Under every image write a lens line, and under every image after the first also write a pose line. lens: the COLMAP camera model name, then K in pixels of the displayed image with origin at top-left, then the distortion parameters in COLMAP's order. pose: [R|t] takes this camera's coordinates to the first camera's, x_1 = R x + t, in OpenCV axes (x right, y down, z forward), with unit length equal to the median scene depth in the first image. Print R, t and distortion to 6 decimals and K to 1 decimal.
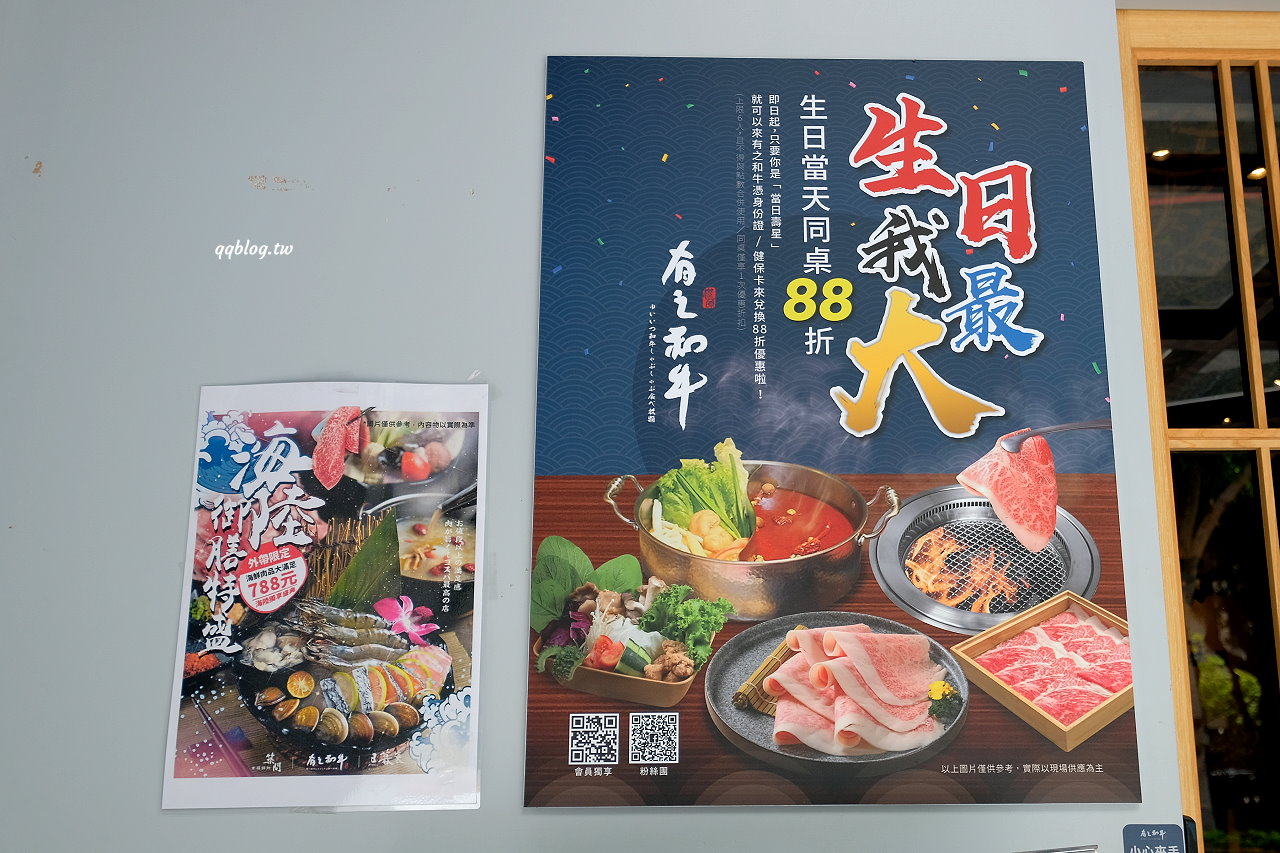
lens RADIAL K [[1109.2, 0, 644.3], [0, 1109.2, 431.2], [0, 0, 1]] dist [-0.010391, 0.009387]
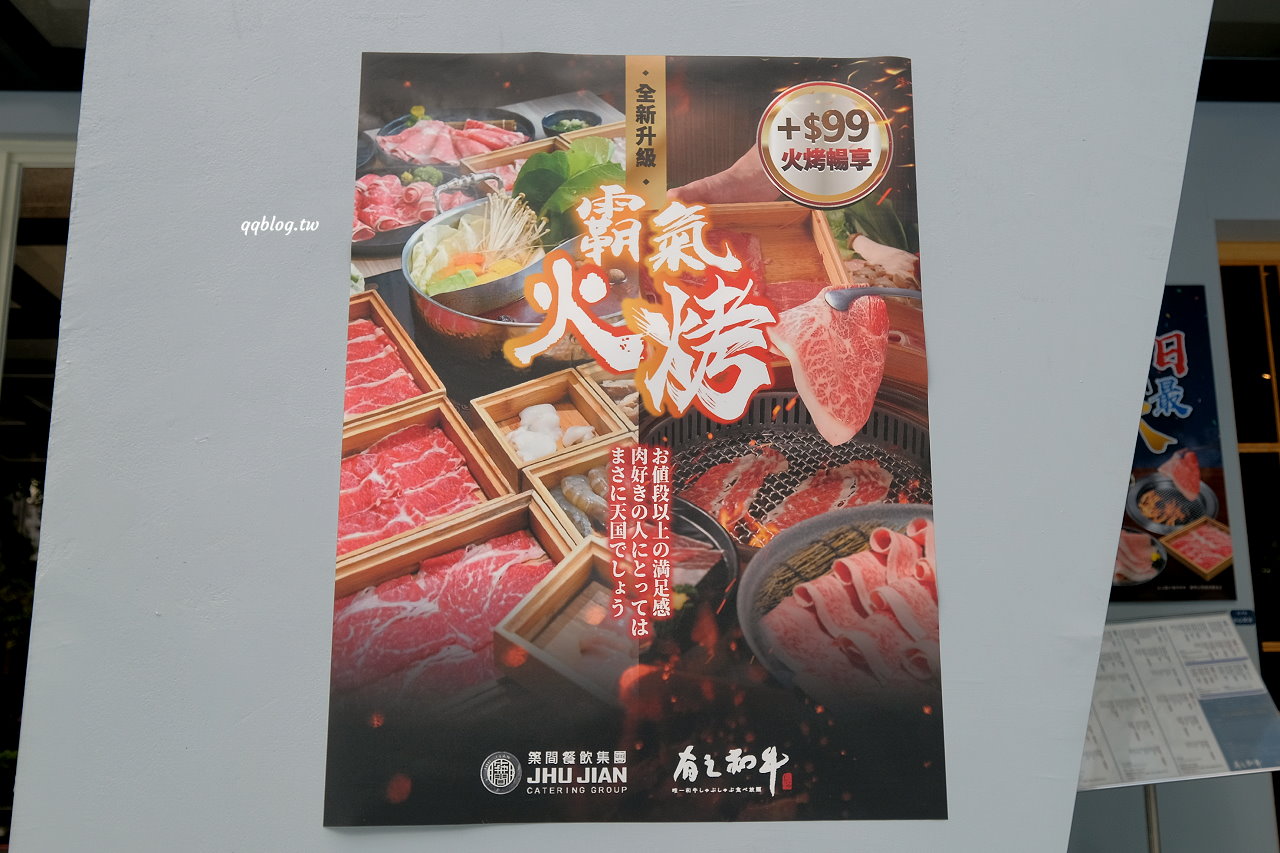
lens RADIAL K [[1109.2, 0, 636.5], [0, 1109.2, 421.3], [0, 0, 1]] dist [-0.010391, 0.009387]
pose [[0.999714, -0.006831, 0.022912, -0.911935], [0.006481, 0.999862, 0.015299, -0.108002], [-0.023013, -0.015147, 0.999620, -1.382032]]
